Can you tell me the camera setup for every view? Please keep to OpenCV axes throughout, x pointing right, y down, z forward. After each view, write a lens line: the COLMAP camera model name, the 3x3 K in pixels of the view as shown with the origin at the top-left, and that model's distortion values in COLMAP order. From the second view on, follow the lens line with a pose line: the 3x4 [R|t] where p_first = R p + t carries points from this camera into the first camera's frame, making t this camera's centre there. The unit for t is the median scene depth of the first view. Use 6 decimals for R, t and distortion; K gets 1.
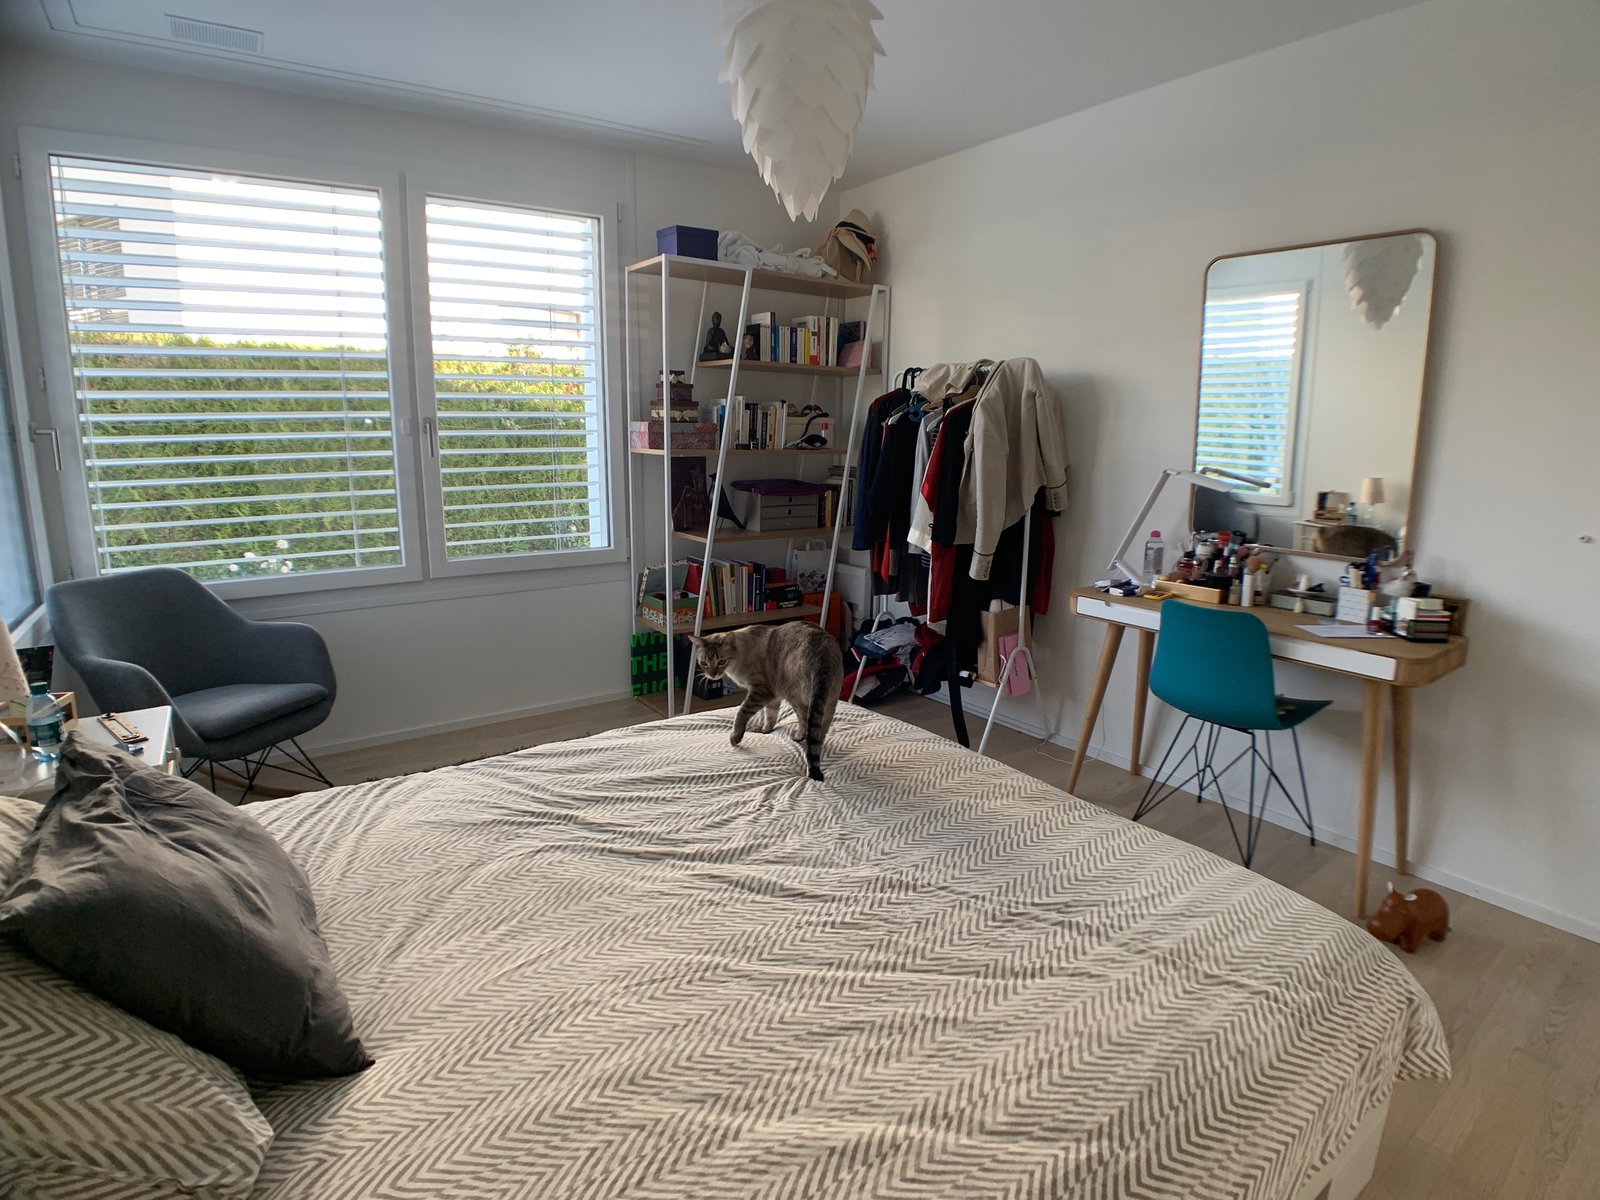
lens RADIAL K [[848.8, 0, 806.6], [0, 848.8, 598.4], [0, 0, 1]] dist [-0.049168, 0.000184]
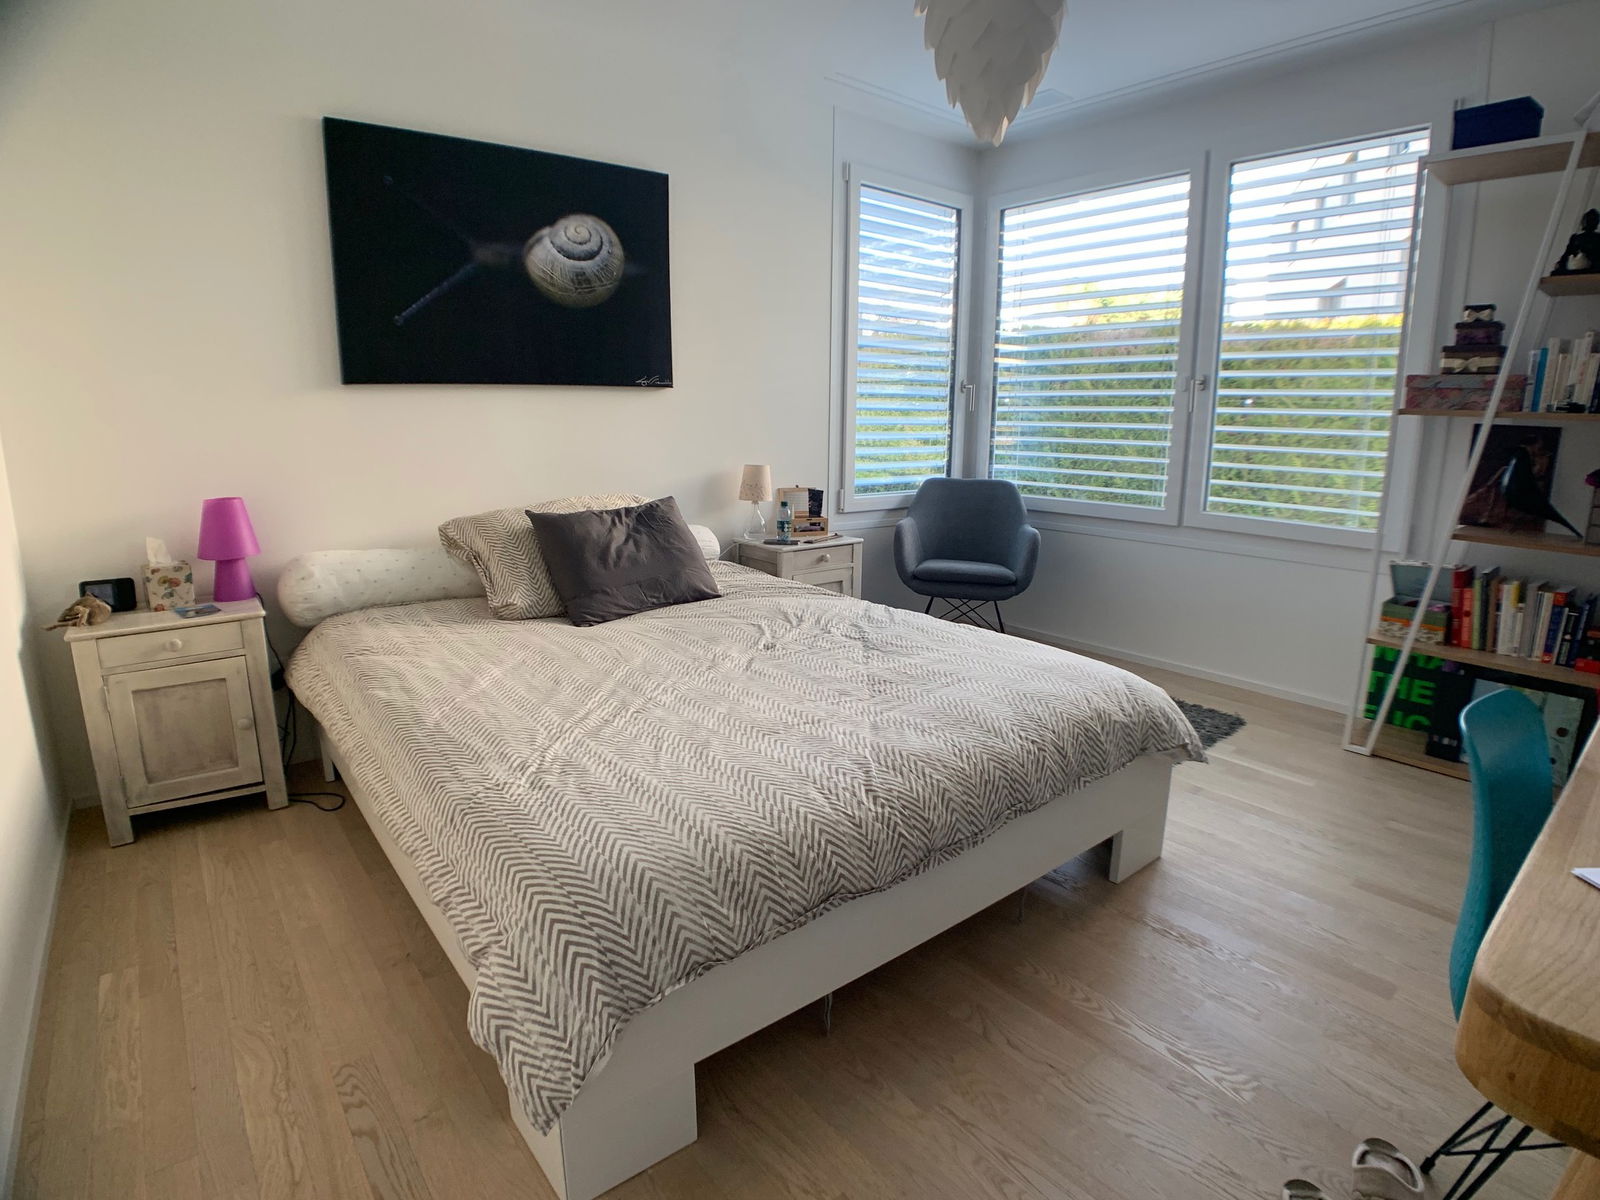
lens RADIAL K [[848.8, 0, 806.6], [0, 848.8, 598.4], [0, 0, 1]] dist [-0.049168, 0.000184]
pose [[0.072875, 0.204401, -0.976171, 0.635893], [-0.209452, 0.960082, 0.185396, -0.036246], [0.975100, 0.190950, 0.112778, 0.451762]]
